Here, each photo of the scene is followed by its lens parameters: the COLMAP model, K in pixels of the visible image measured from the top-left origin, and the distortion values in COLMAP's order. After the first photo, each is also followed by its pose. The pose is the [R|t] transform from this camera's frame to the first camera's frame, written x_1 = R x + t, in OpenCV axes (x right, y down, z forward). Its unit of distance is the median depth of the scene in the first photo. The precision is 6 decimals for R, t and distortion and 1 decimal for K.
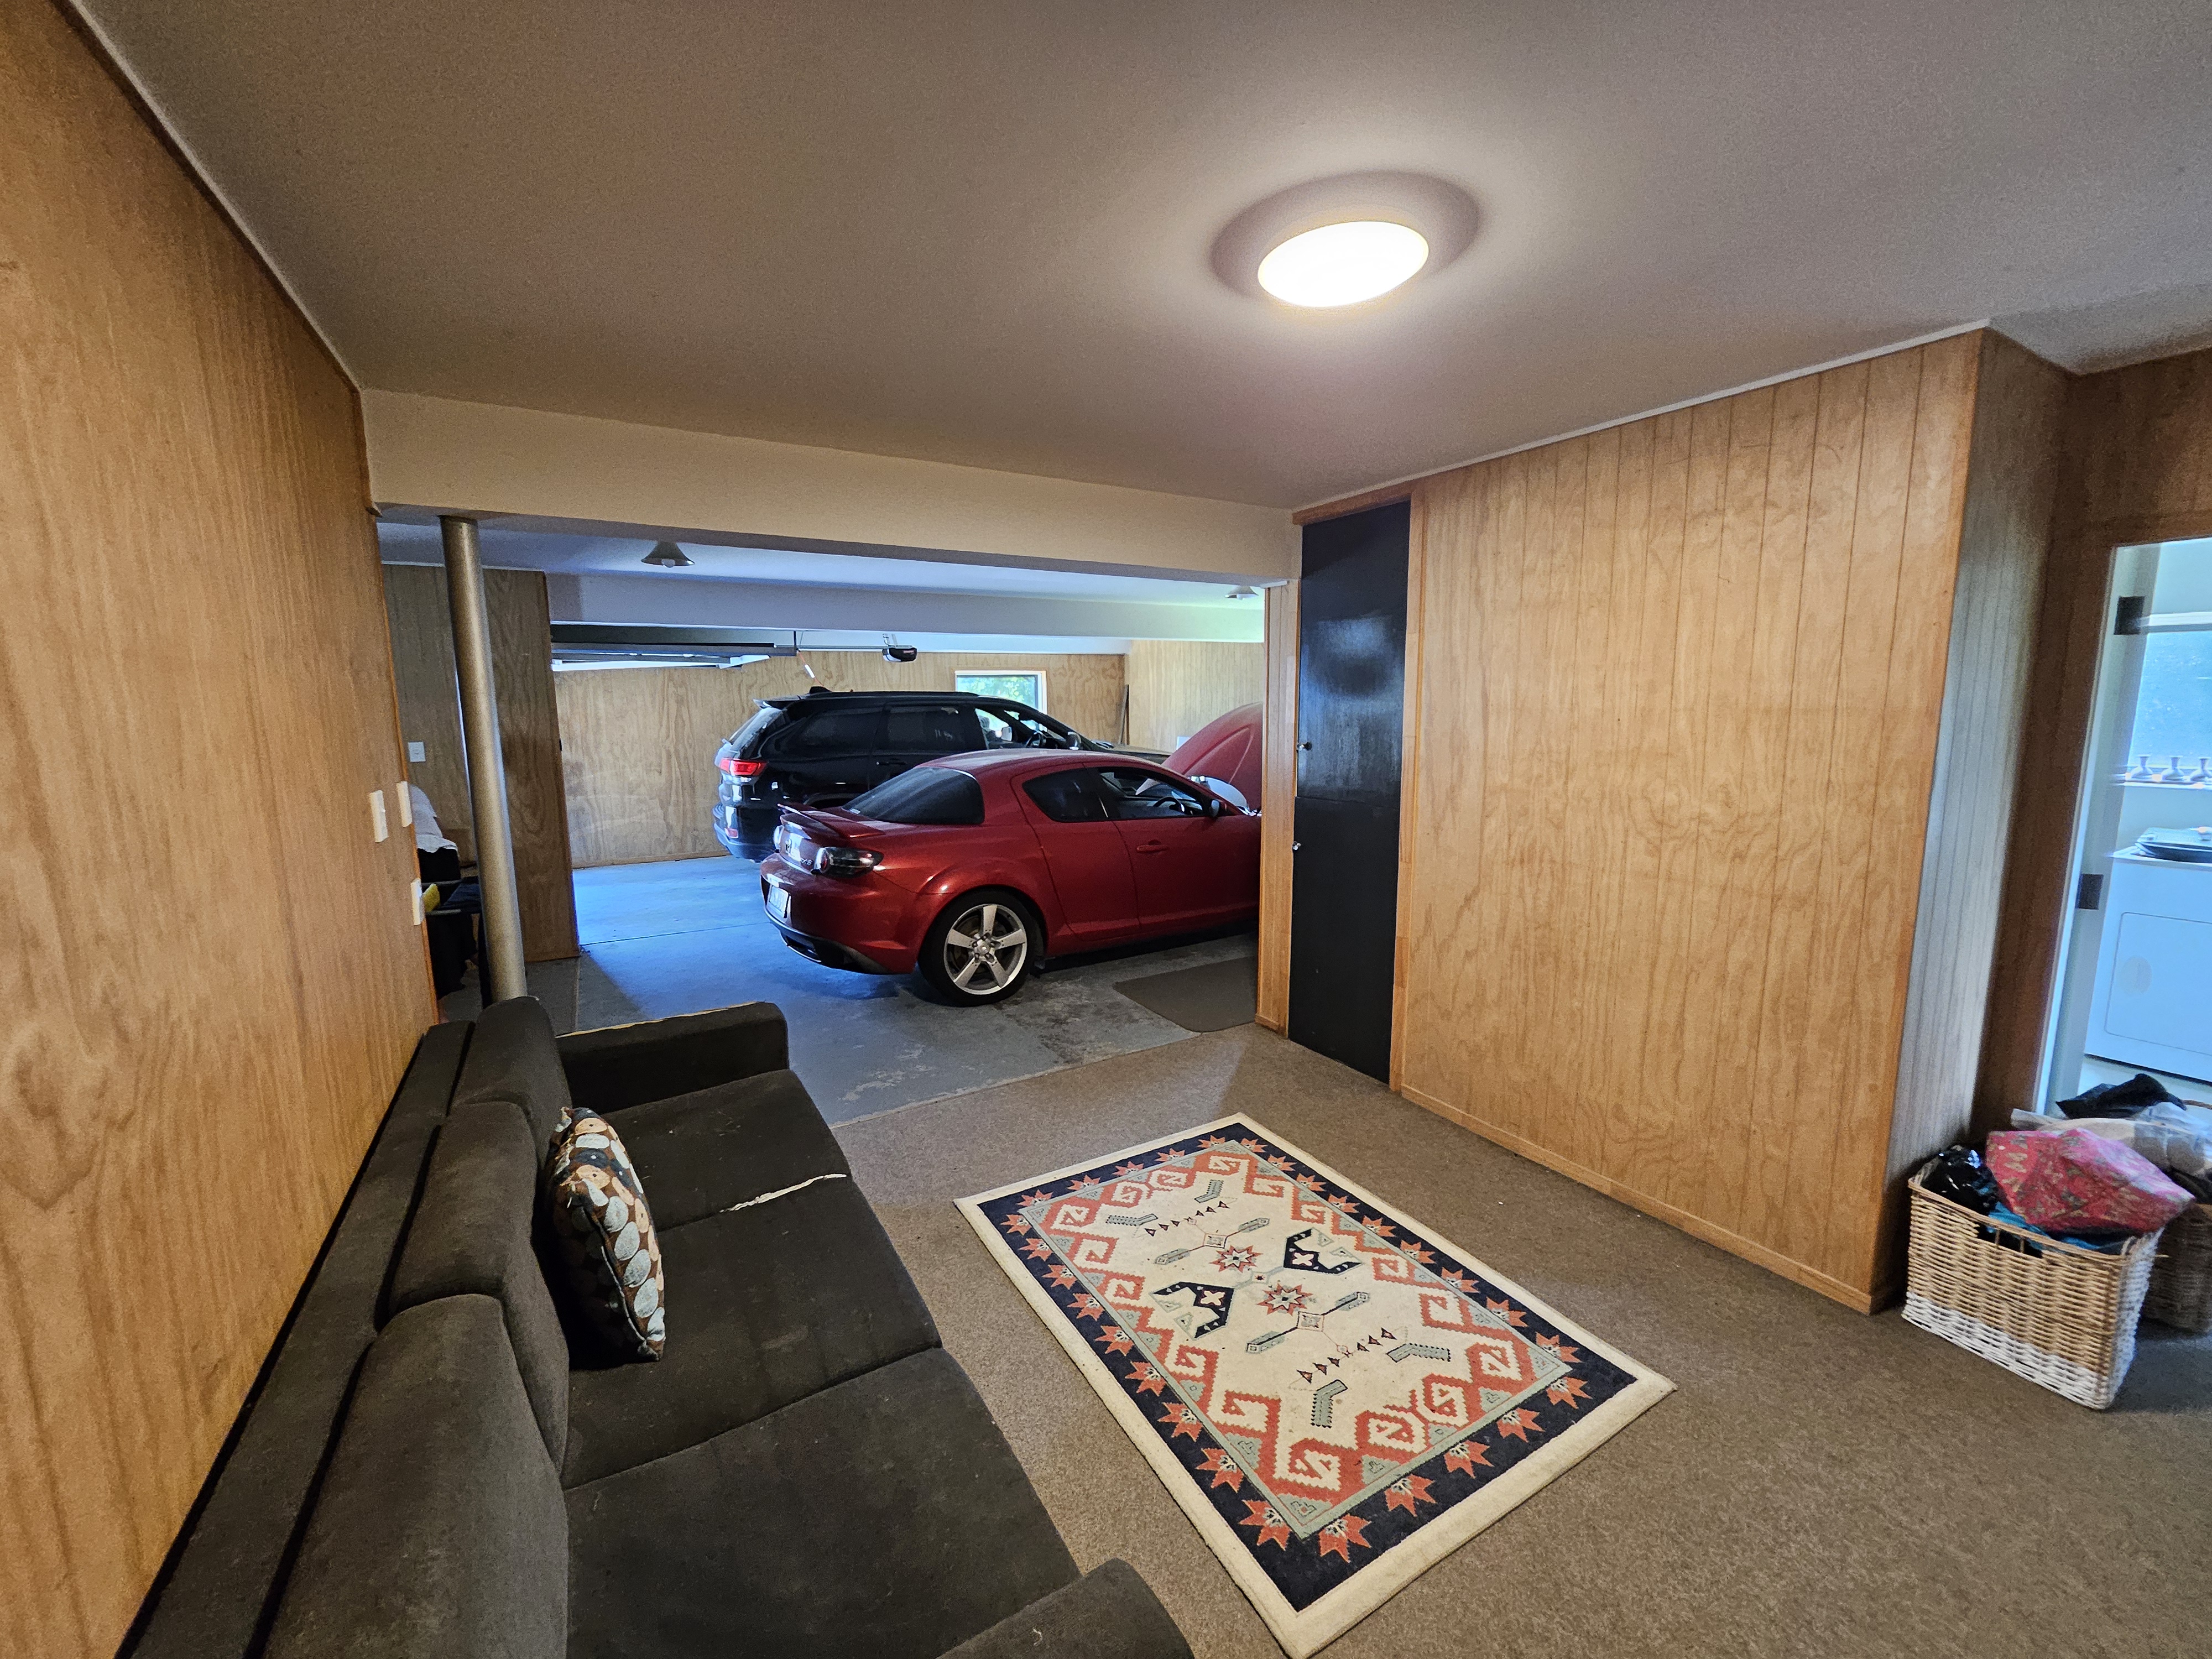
lens RADIAL K [[873.9, 0, 1089.4], [0, 873.9, 821.2], [0, 0, 1]] dist [-0.004020, -0.000009]
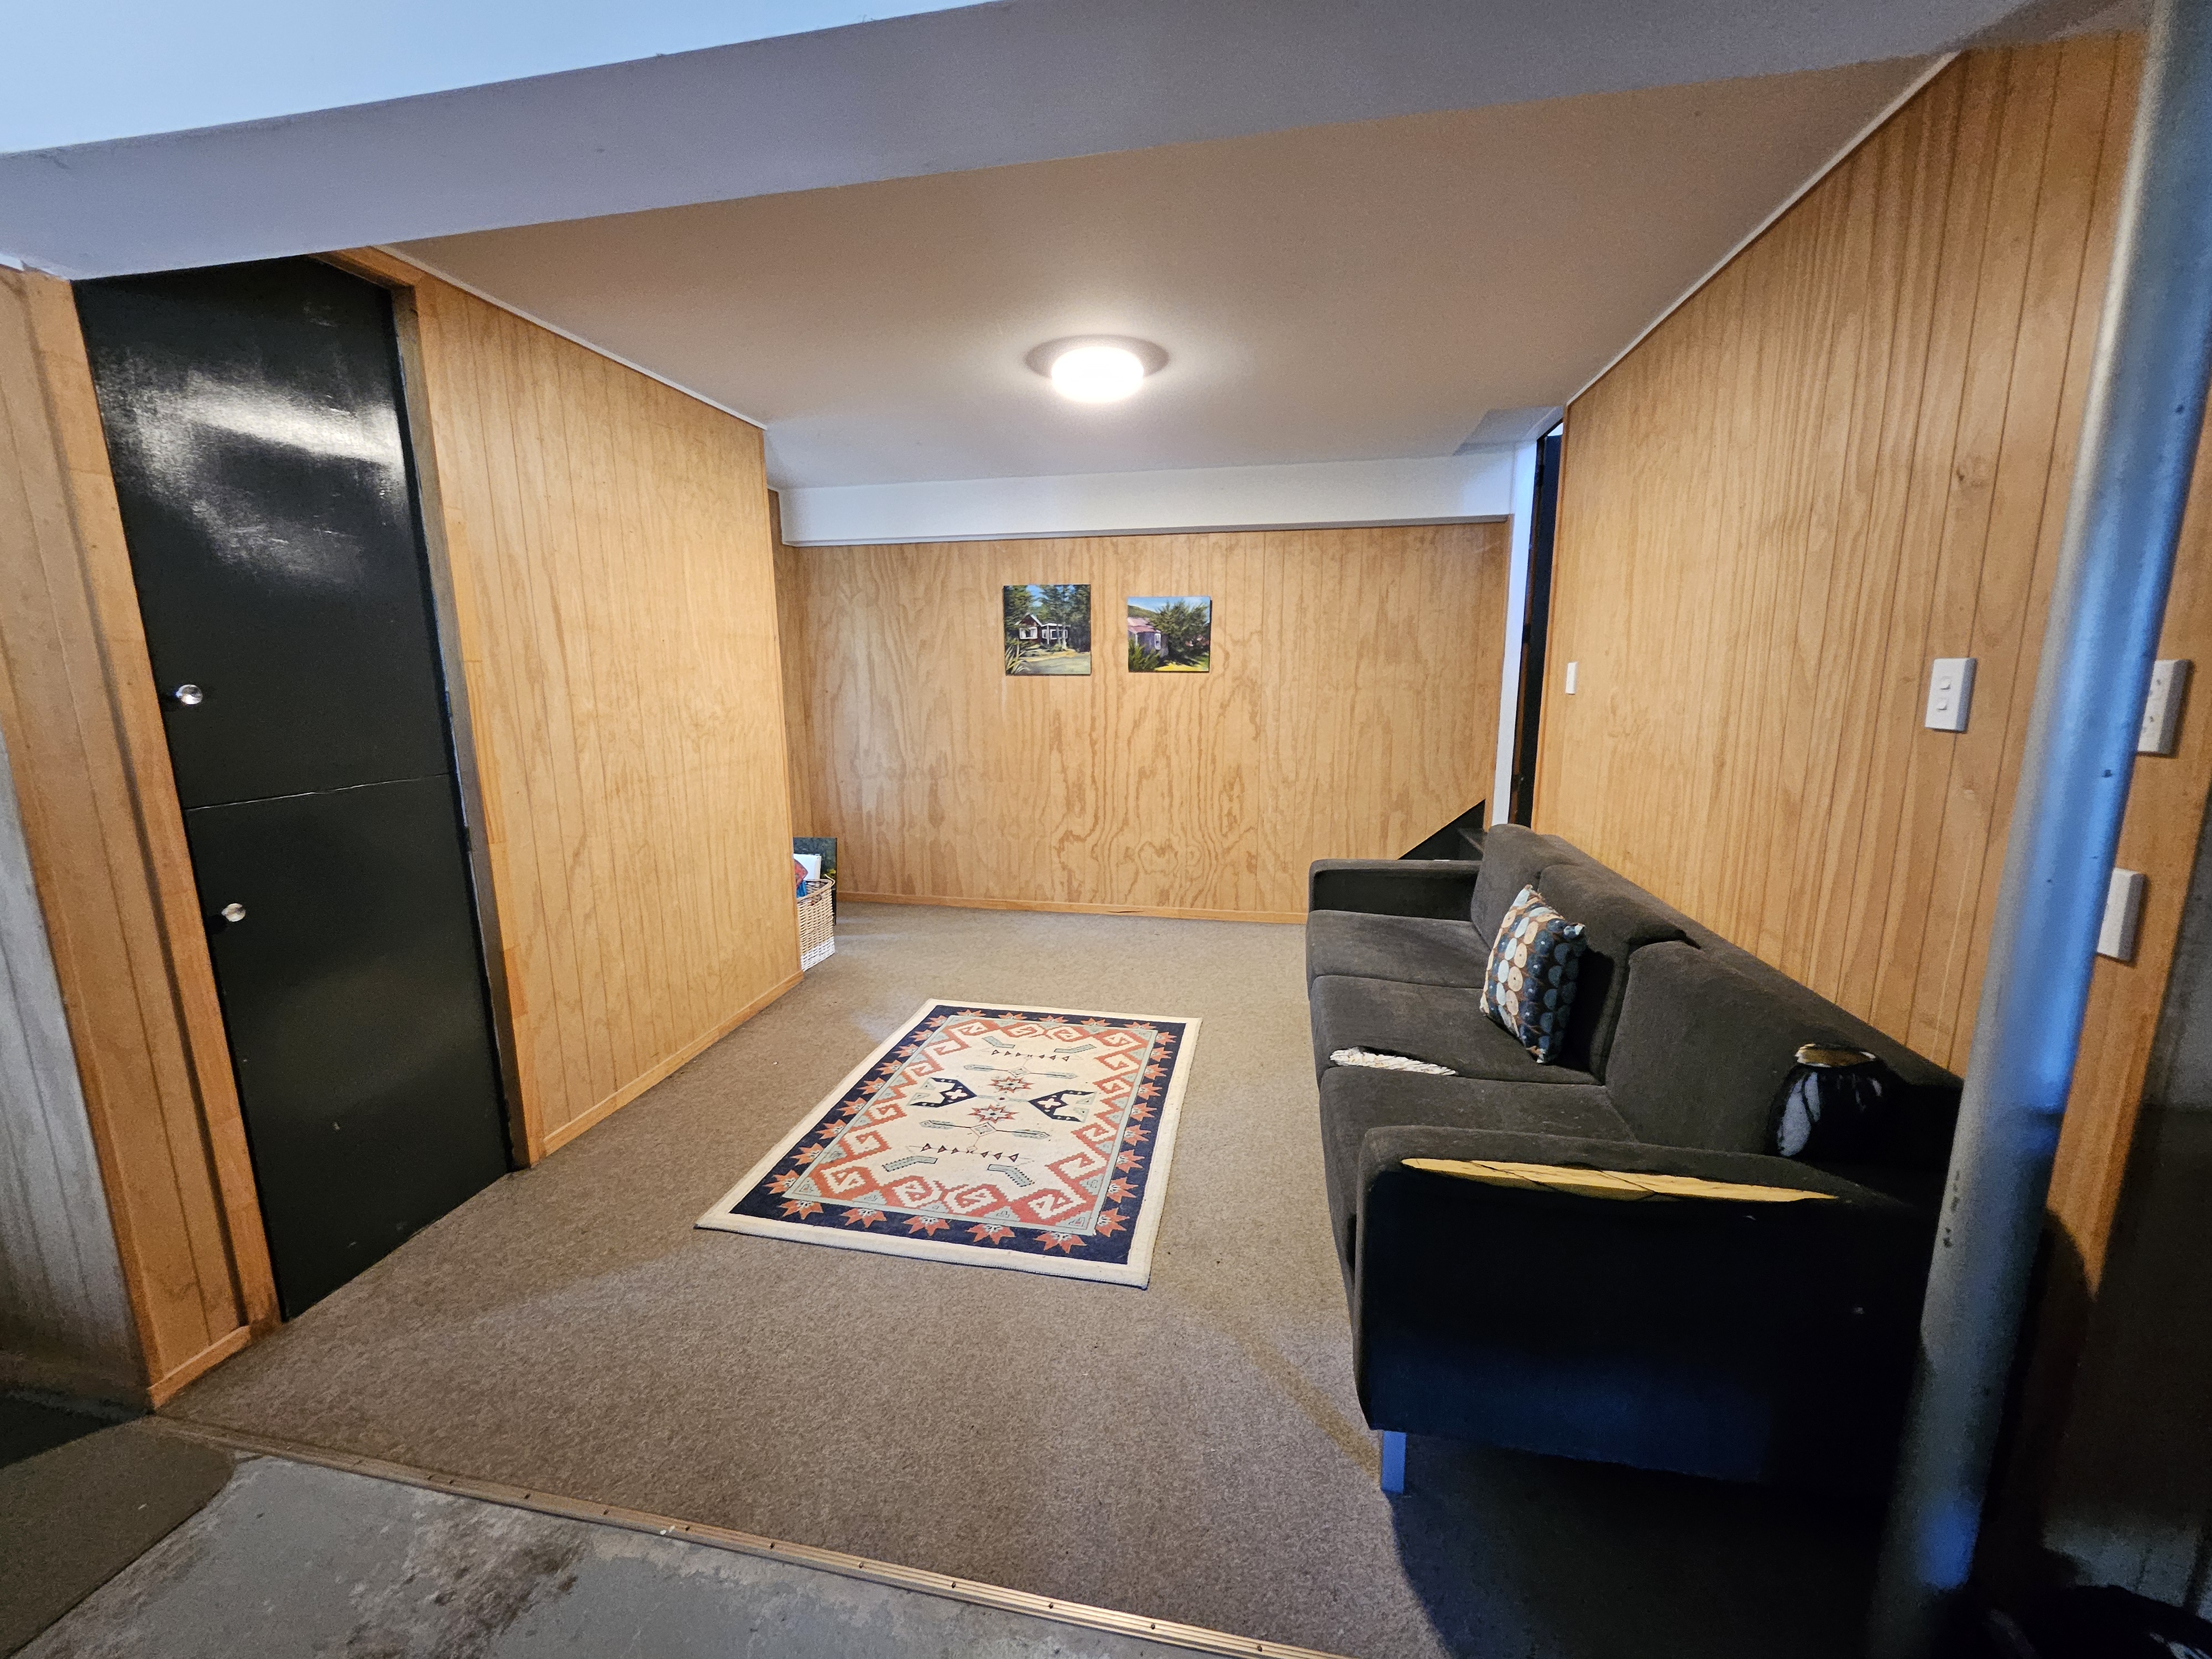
lens RADIAL K [[873.9, 0, 1093.4], [0, 873.9, 823.7], [0, 0, 1]] dist [-0.004020, -0.000009]
pose [[-0.752234, -0.095528, 0.651934, -0.592875], [0.111369, 0.956764, 0.268698, -0.133273], [-0.649416, 0.274729, -0.709072, 1.534198]]
